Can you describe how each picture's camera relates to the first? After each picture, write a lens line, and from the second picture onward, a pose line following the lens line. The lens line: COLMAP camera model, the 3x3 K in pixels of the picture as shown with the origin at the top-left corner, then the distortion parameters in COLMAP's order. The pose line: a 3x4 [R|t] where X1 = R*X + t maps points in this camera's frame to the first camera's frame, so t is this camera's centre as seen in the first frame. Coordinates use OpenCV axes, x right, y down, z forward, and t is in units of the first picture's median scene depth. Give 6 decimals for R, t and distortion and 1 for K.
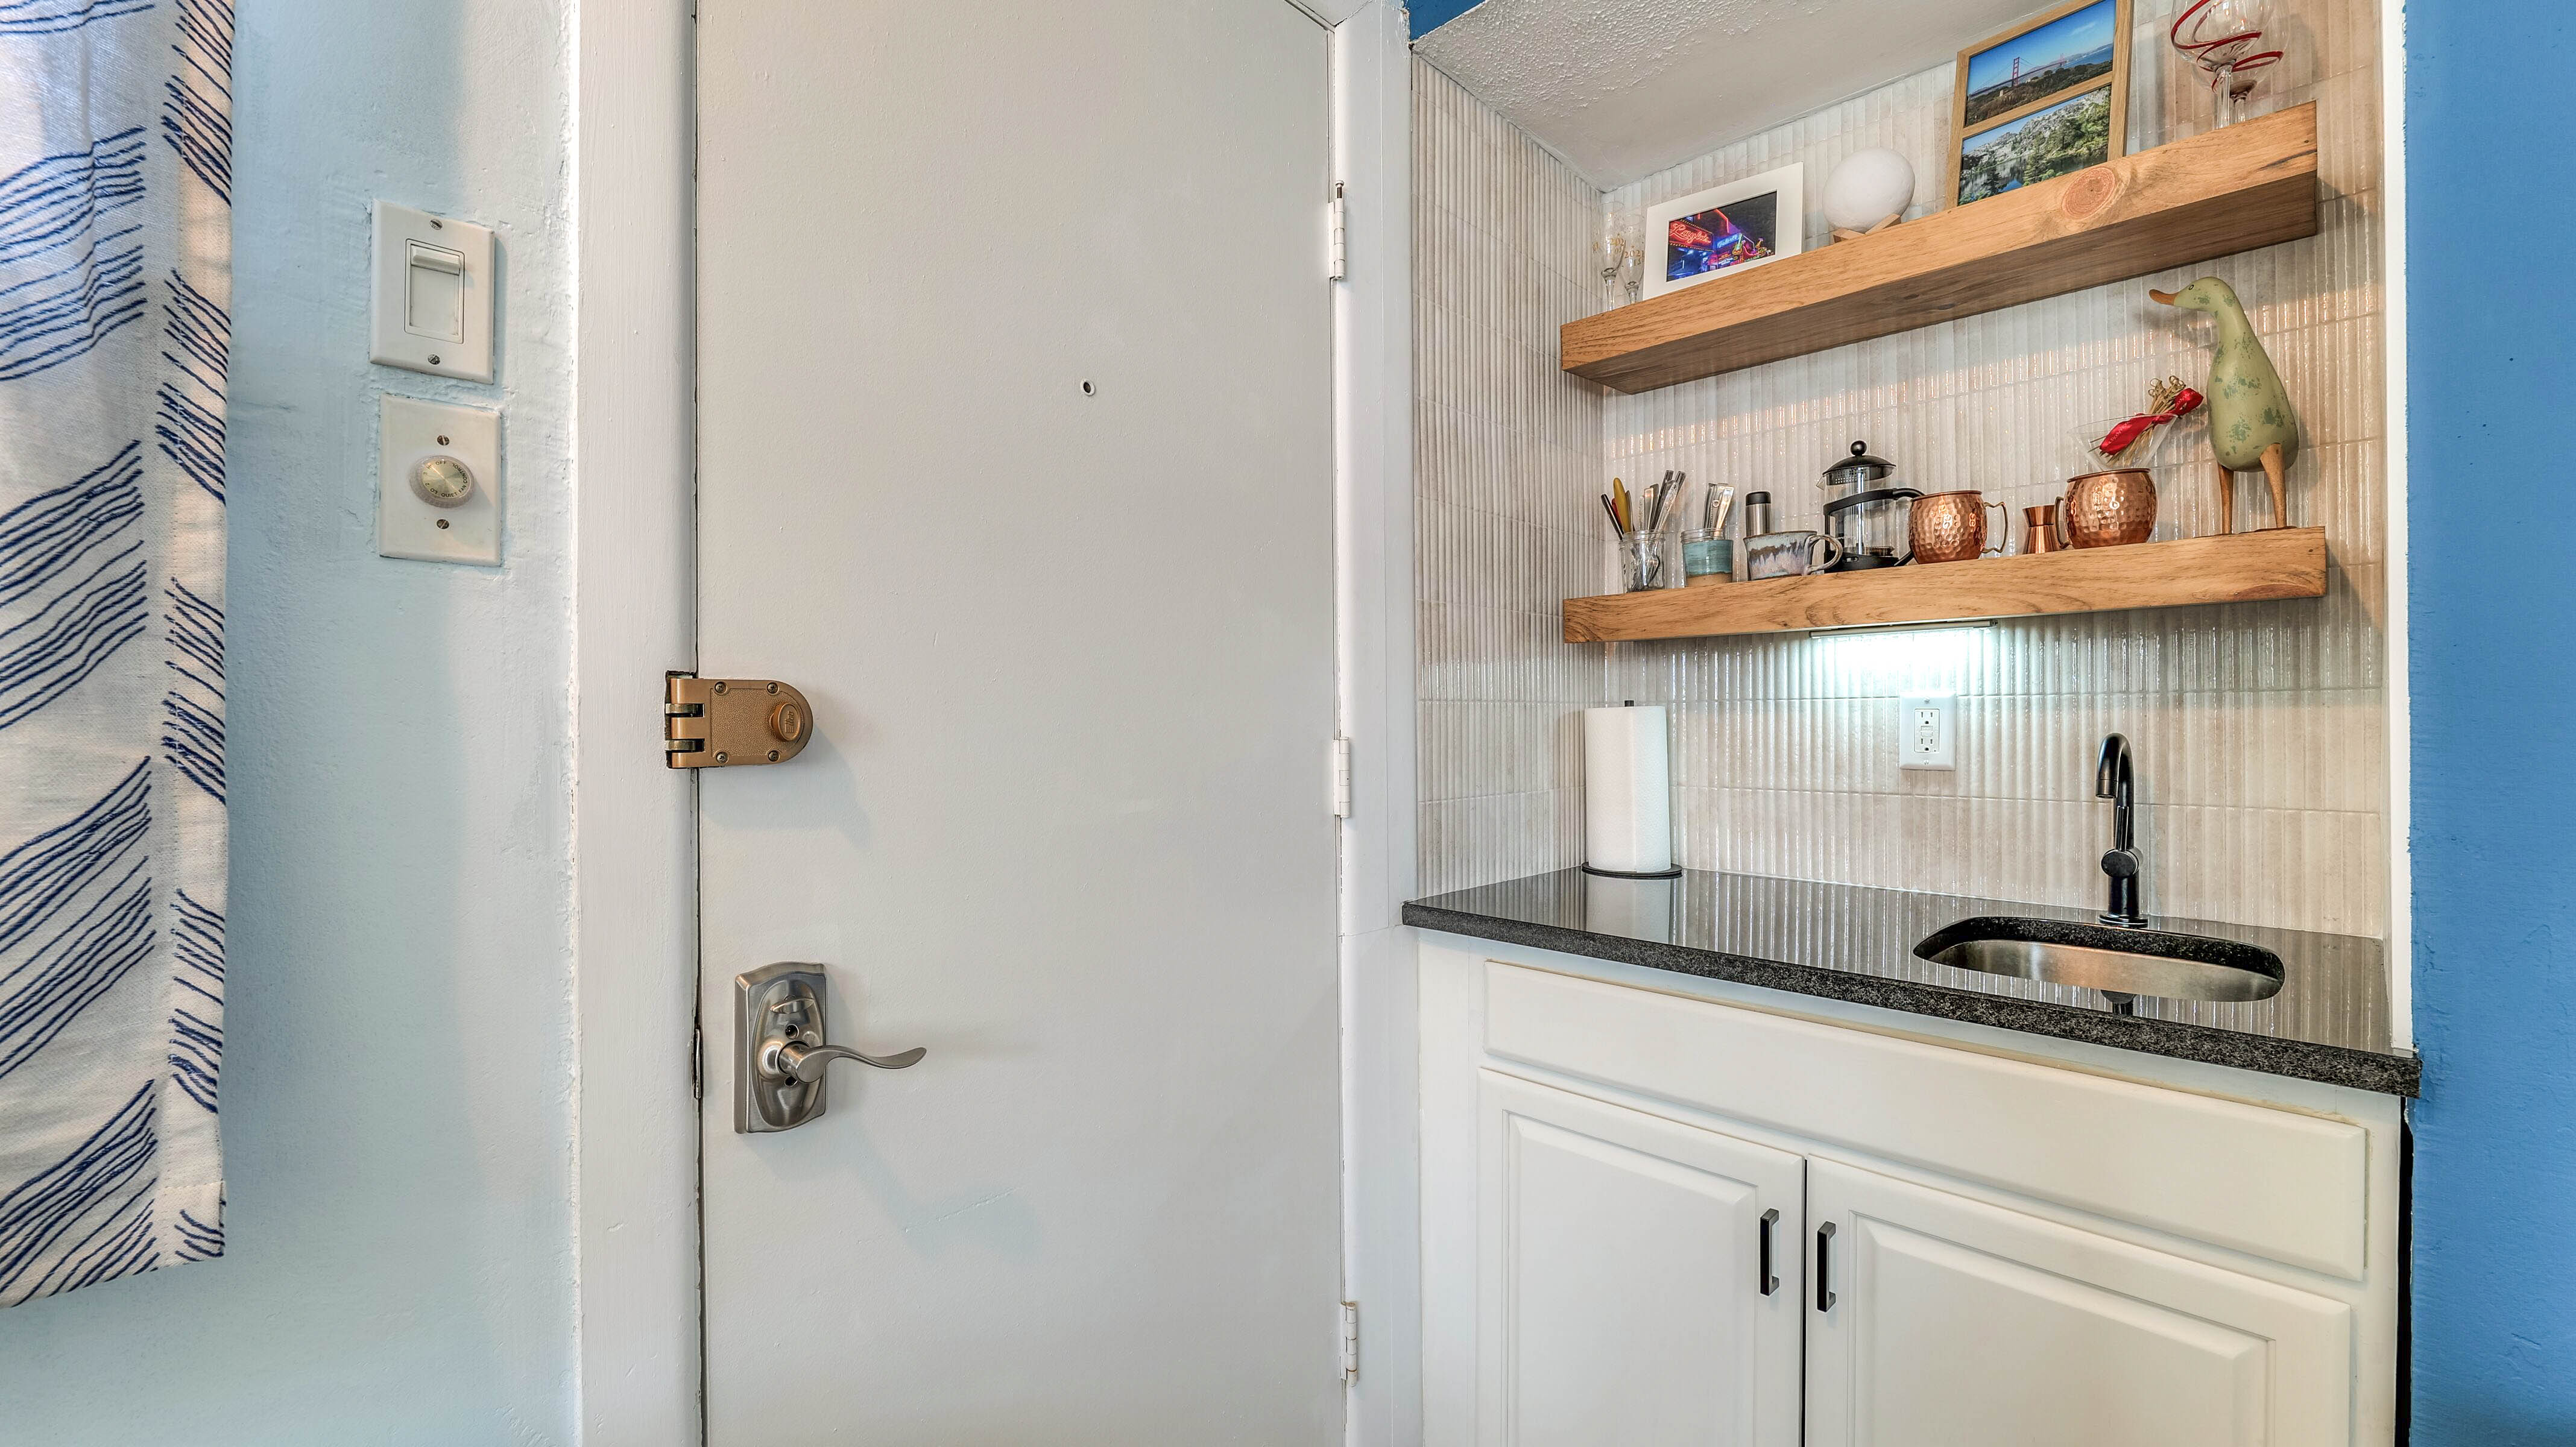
lens RADIAL K [[1050.3, 0, 1257.9], [0, 1050.3, 720.2], [0, 0, 1]] dist [-0.012492, 0.000303]
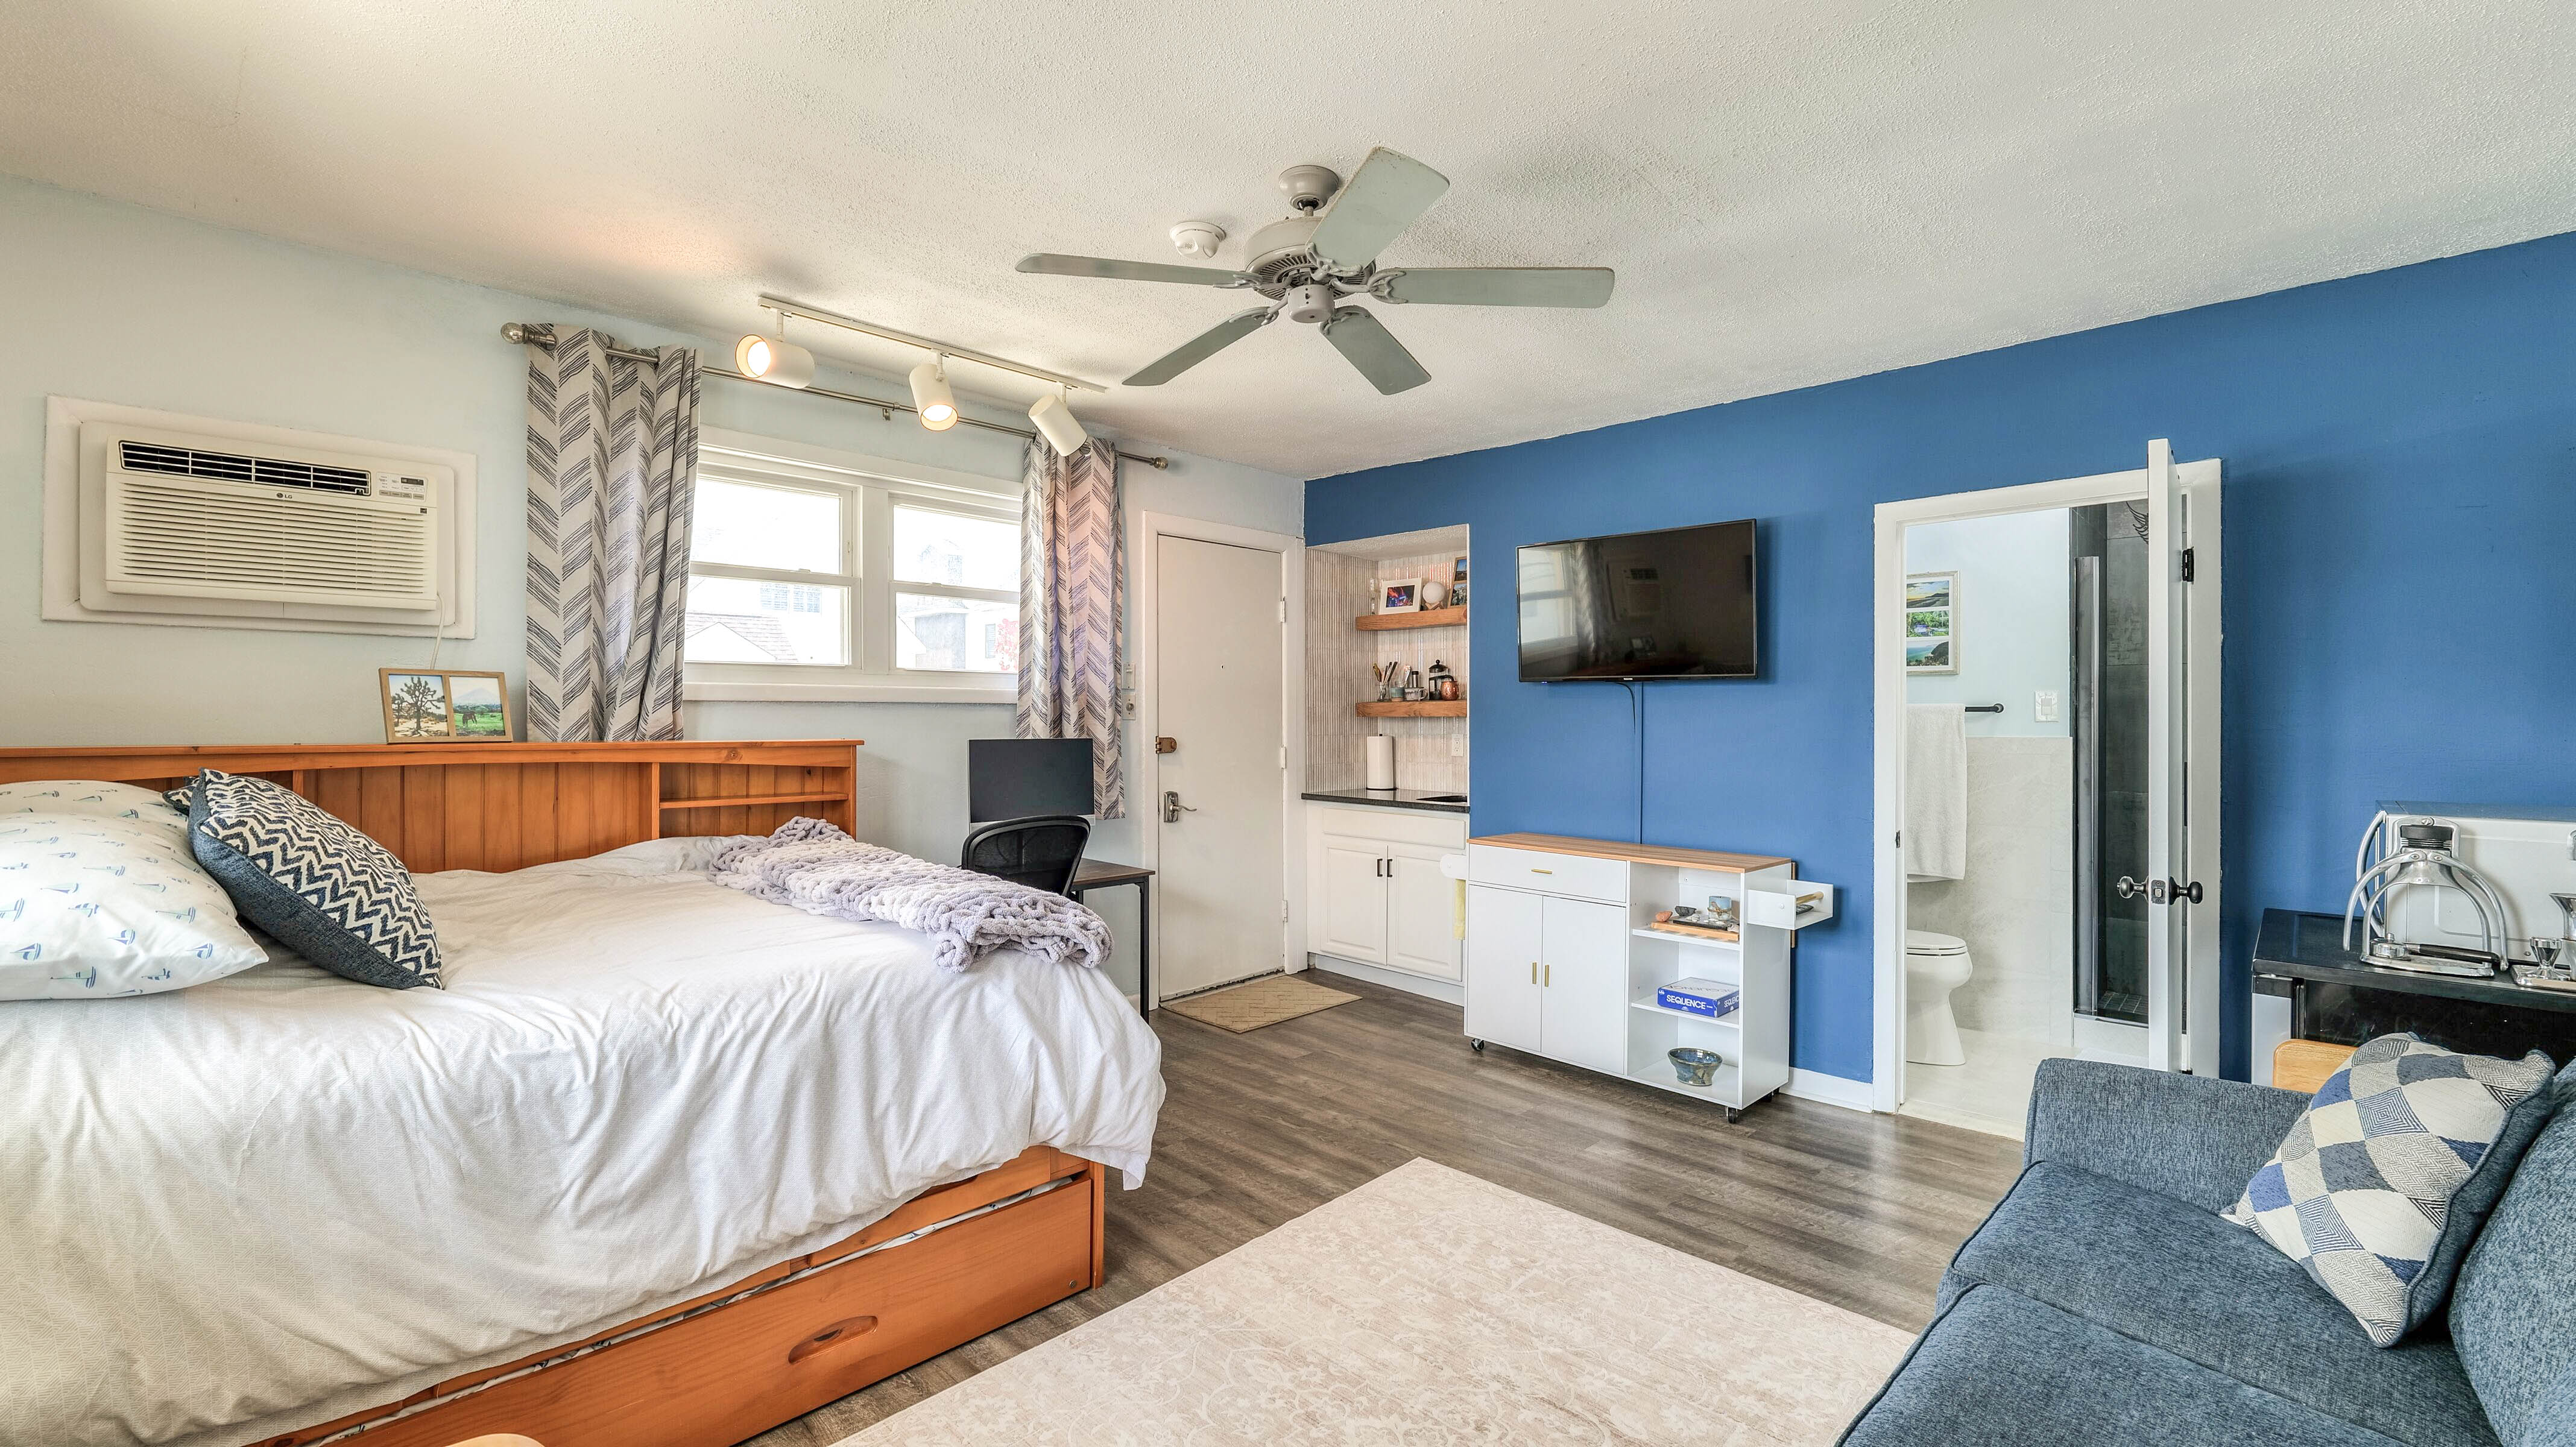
lens RADIAL K [[1054.7, 0, 1274.2], [0, 1054.7, 719.5], [0, 0, 1]] dist [-0.010614, 0.000108]
pose [[0.999749, 0.006243, 0.021530, -0.030082], [-0.006301, 0.999977, 0.002650, -0.080642], [-0.021513, -0.002785, 0.999765, -2.449417]]
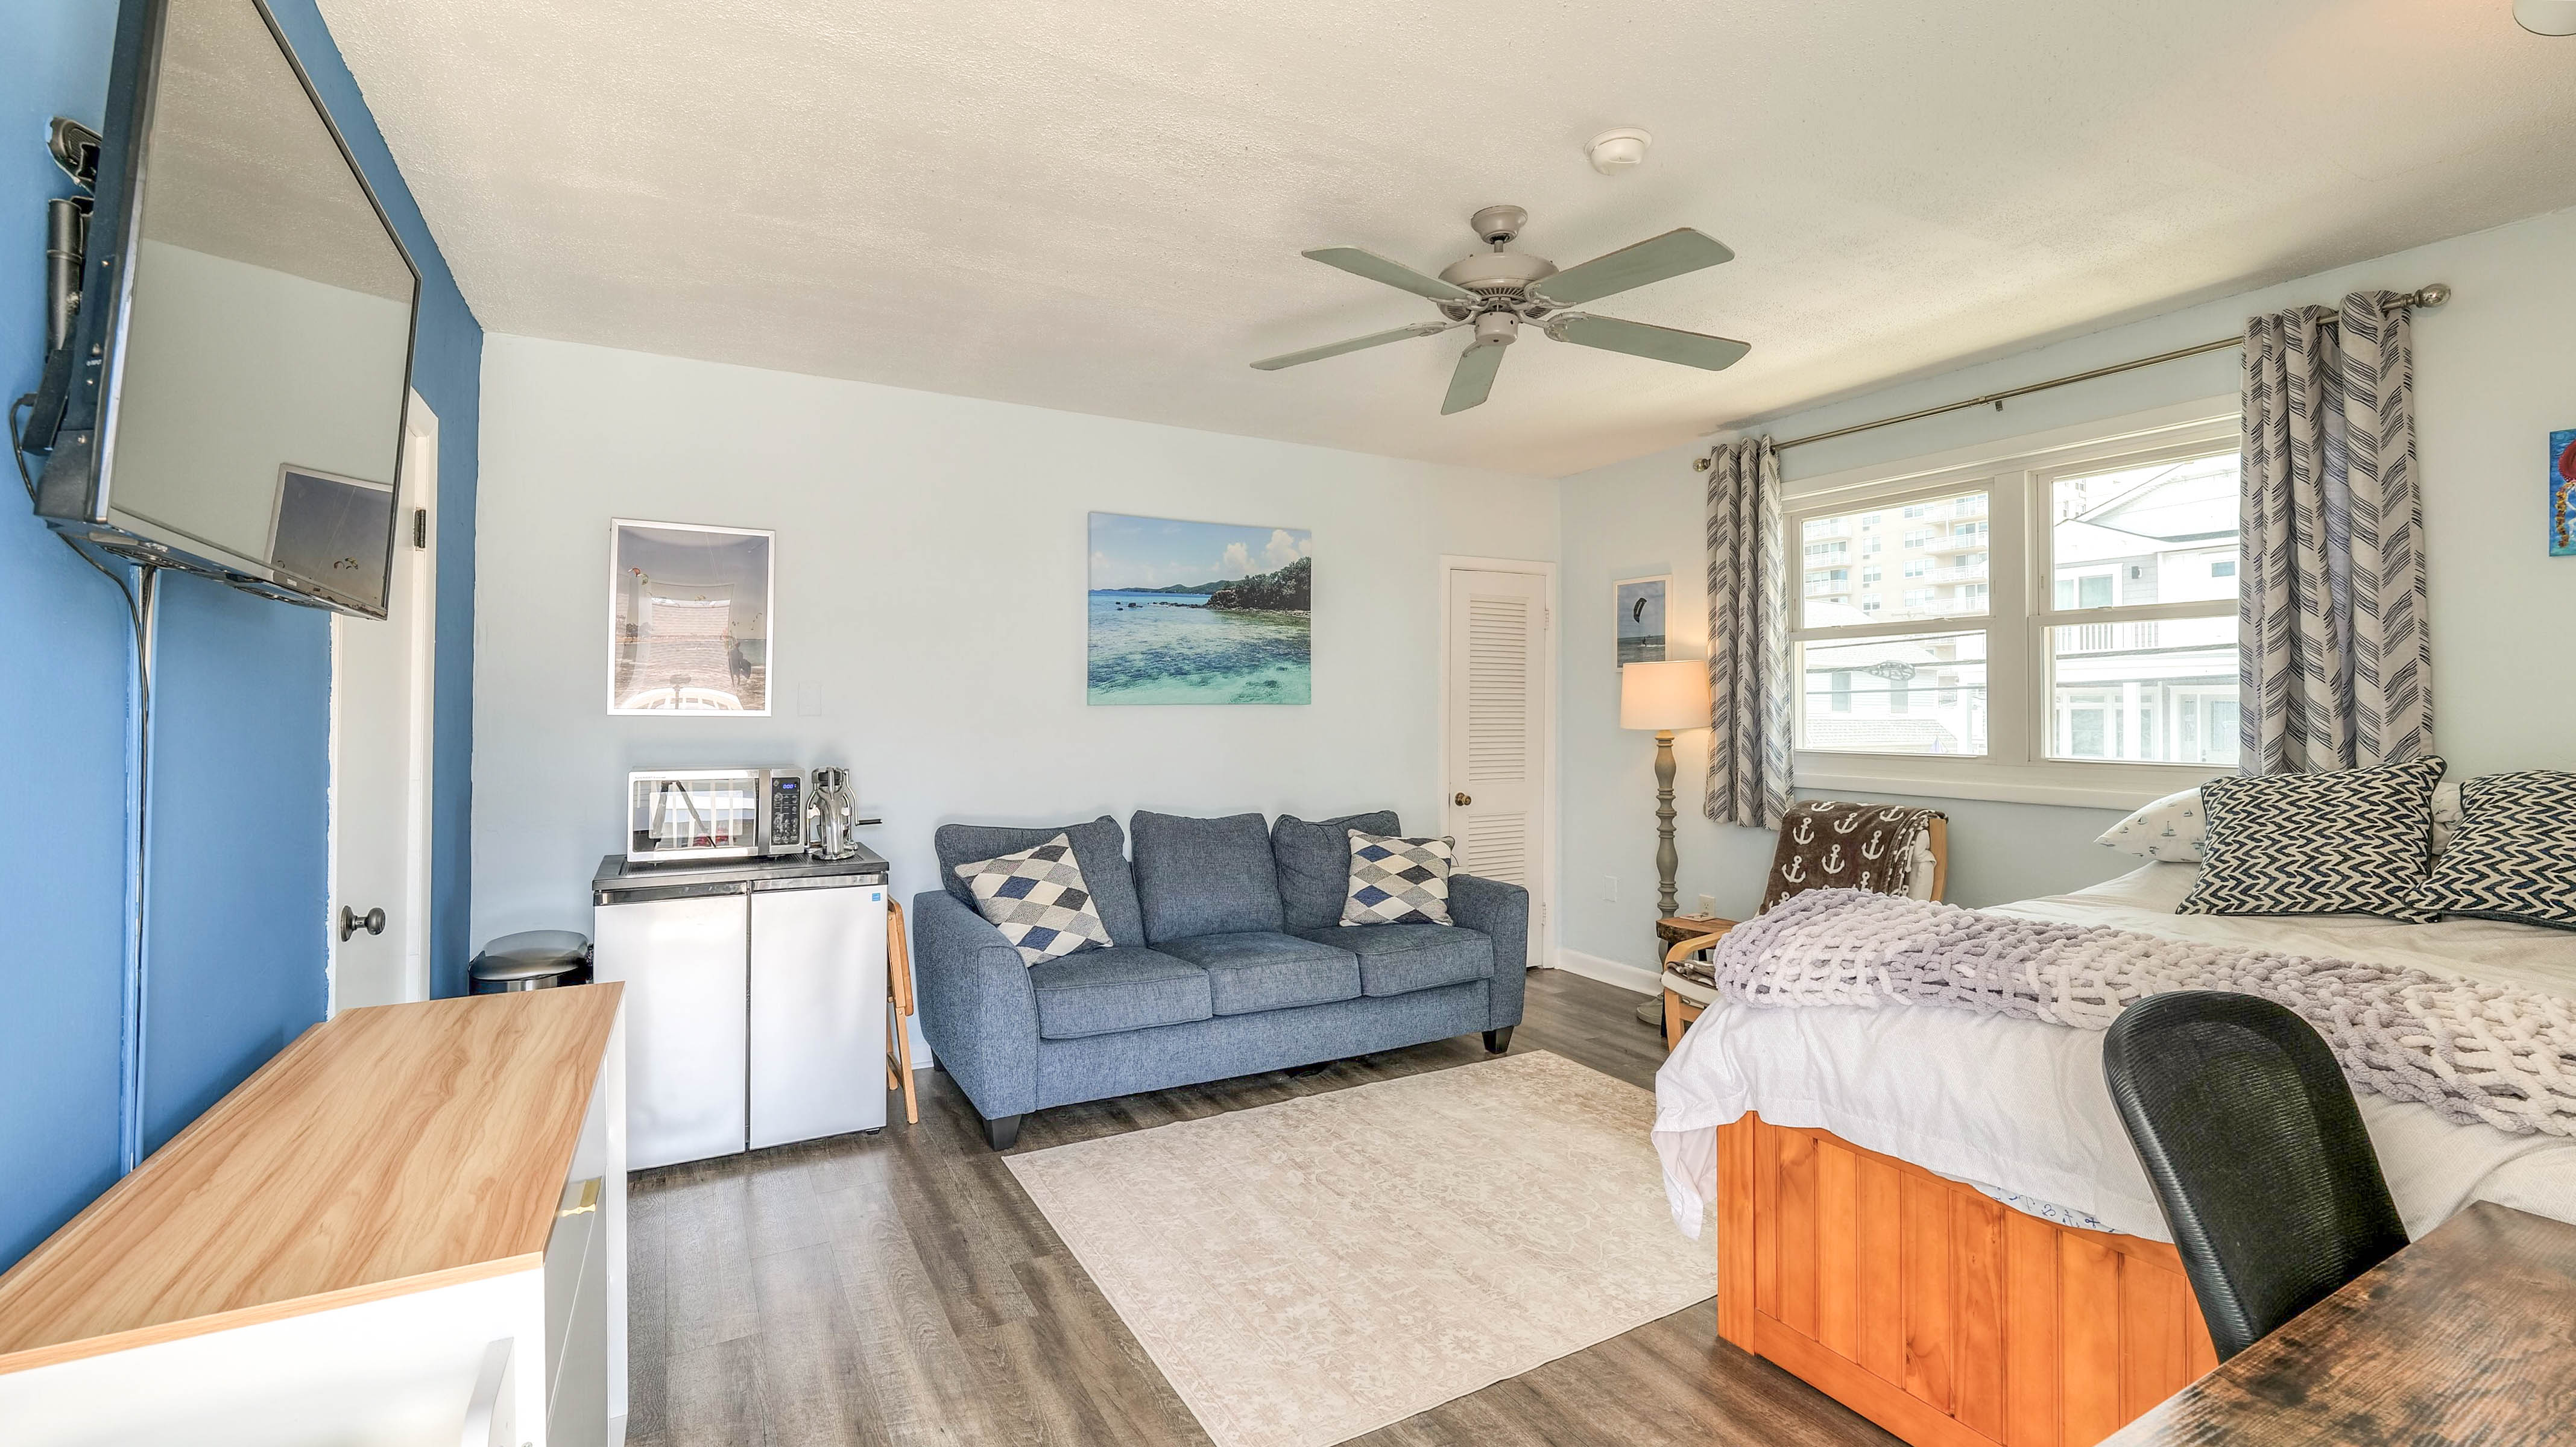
lens RADIAL K [[1054.7, 0, 1274.2], [0, 1054.7, 719.5], [0, 0, 1]] dist [-0.010614, 0.000108]
pose [[-0.965921, -0.000091, 0.258838, -0.031179], [0.001689, 0.999976, 0.006653, -0.077439], [-0.258832, 0.006864, -0.965898, 0.662612]]
